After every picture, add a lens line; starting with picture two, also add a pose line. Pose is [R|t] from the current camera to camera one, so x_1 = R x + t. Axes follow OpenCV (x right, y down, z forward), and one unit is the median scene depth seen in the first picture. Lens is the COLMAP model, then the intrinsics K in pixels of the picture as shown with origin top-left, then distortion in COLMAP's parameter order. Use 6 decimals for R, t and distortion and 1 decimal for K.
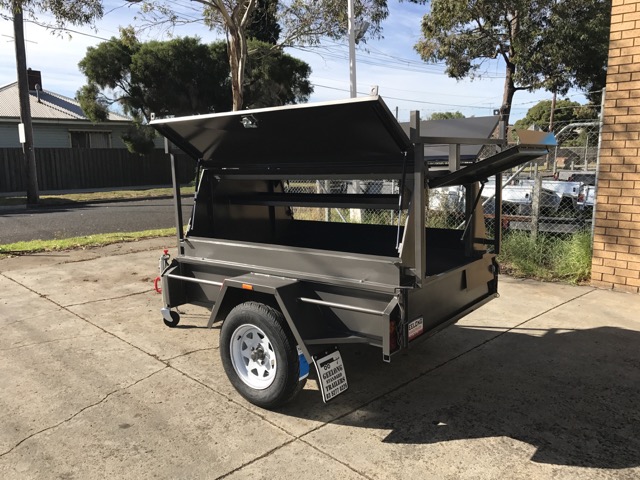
lens RADIAL K [[513.9, 0, 320.0], [0, 513.9, 240.0], [0, 0, 1]] dist [0.007390, 0.001555]
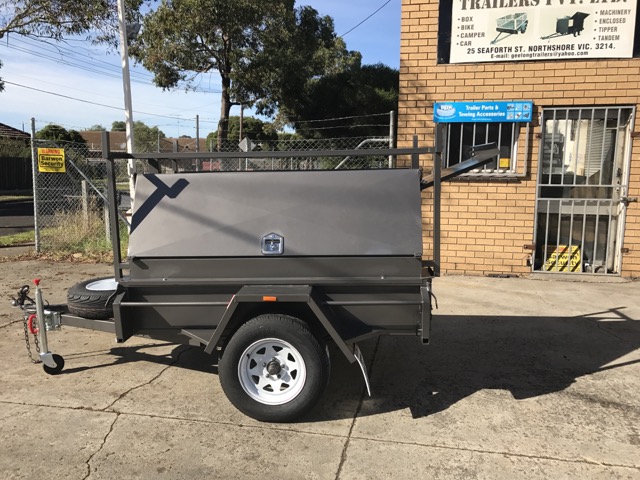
lens RADIAL K [[513.9, 0, 320.0], [0, 513.9, 240.0], [0, 0, 1]] dist [0.007390, 0.001555]
pose [[0.833102, -0.070312, 0.548632, -0.480703], [0.080831, 0.996715, 0.004995, -0.012530], [-0.547181, 0.040185, 0.836049, 0.121783]]
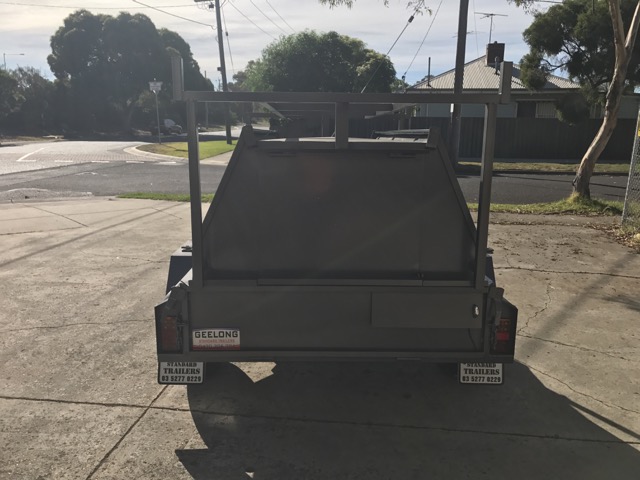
lens RADIAL K [[525.3, 0, 327.6], [0, 525.3, 217.9], [0, 0, 1]] dist [0.013029, 0.005811]
pose [[0.637258, 0.150808, -0.755751, 0.676268], [-0.143444, 0.986740, 0.075948, -0.074738], [0.757183, 0.060010, 0.650440, 0.446748]]
